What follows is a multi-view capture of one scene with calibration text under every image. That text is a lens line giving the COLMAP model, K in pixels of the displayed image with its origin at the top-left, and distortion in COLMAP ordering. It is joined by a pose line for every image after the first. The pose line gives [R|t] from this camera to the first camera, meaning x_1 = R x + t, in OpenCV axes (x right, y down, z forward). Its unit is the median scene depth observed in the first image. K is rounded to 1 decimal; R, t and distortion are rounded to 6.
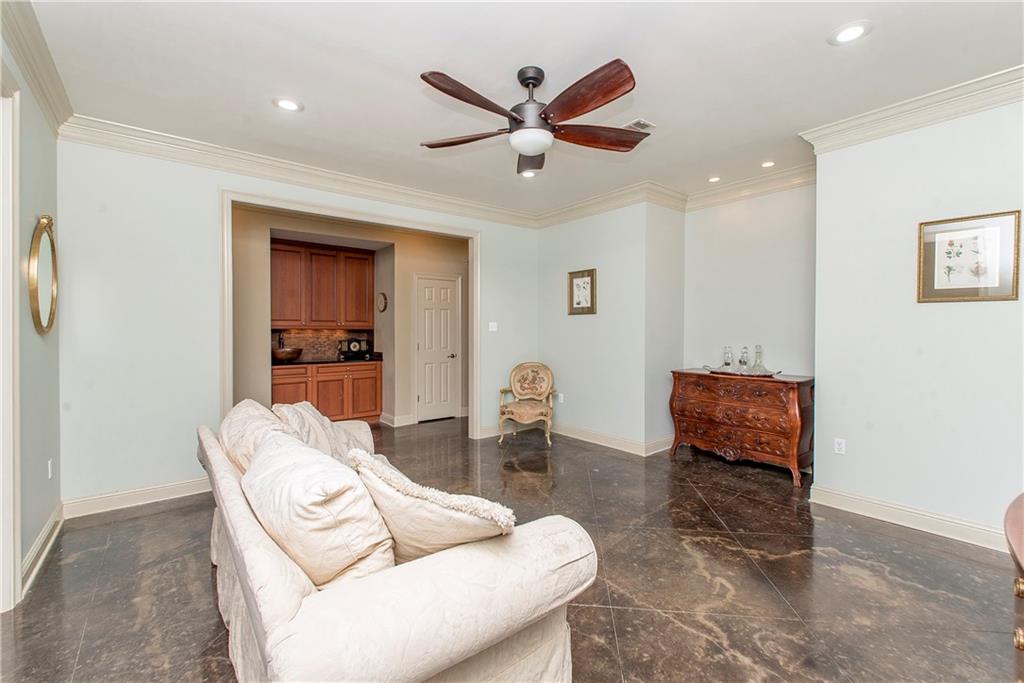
lens RADIAL K [[433.2, 0, 512.0], [0, 433.2, 341.5], [0, 0, 1]] dist [-0.000322, -0.000033]
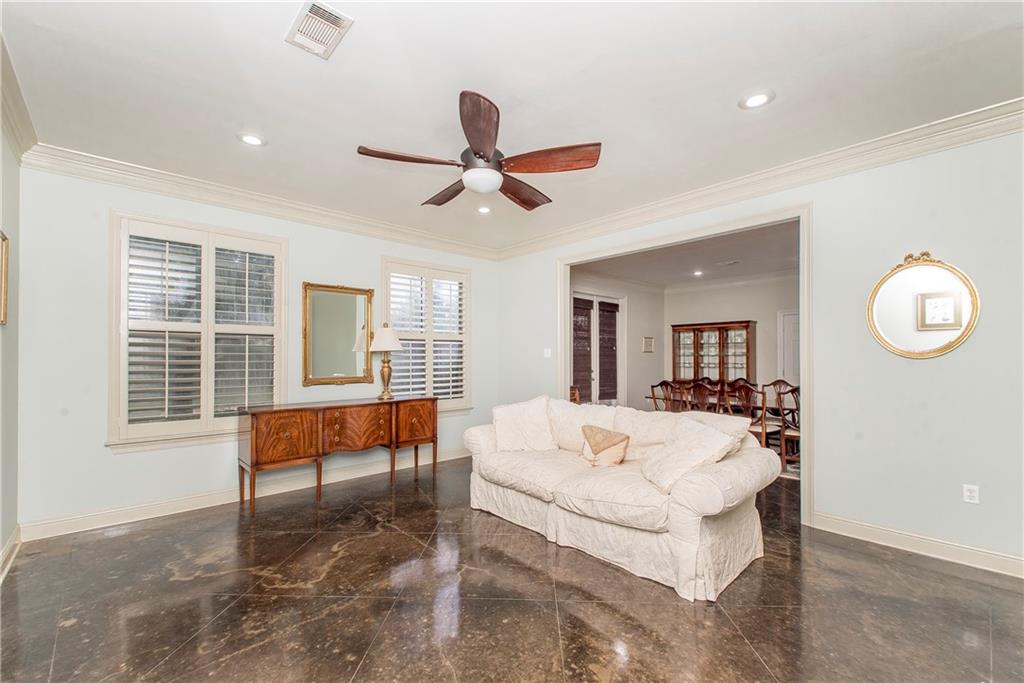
lens RADIAL K [[433.2, 0, 512.0], [0, 433.2, 341.5], [0, 0, 1]] dist [-0.000322, -0.000033]
pose [[-0.997144, -0.003349, -0.075452, 0.073786], [-0.003145, 0.999991, -0.002825, -0.082715], [0.075460, -0.002580, -0.997145, 2.953040]]
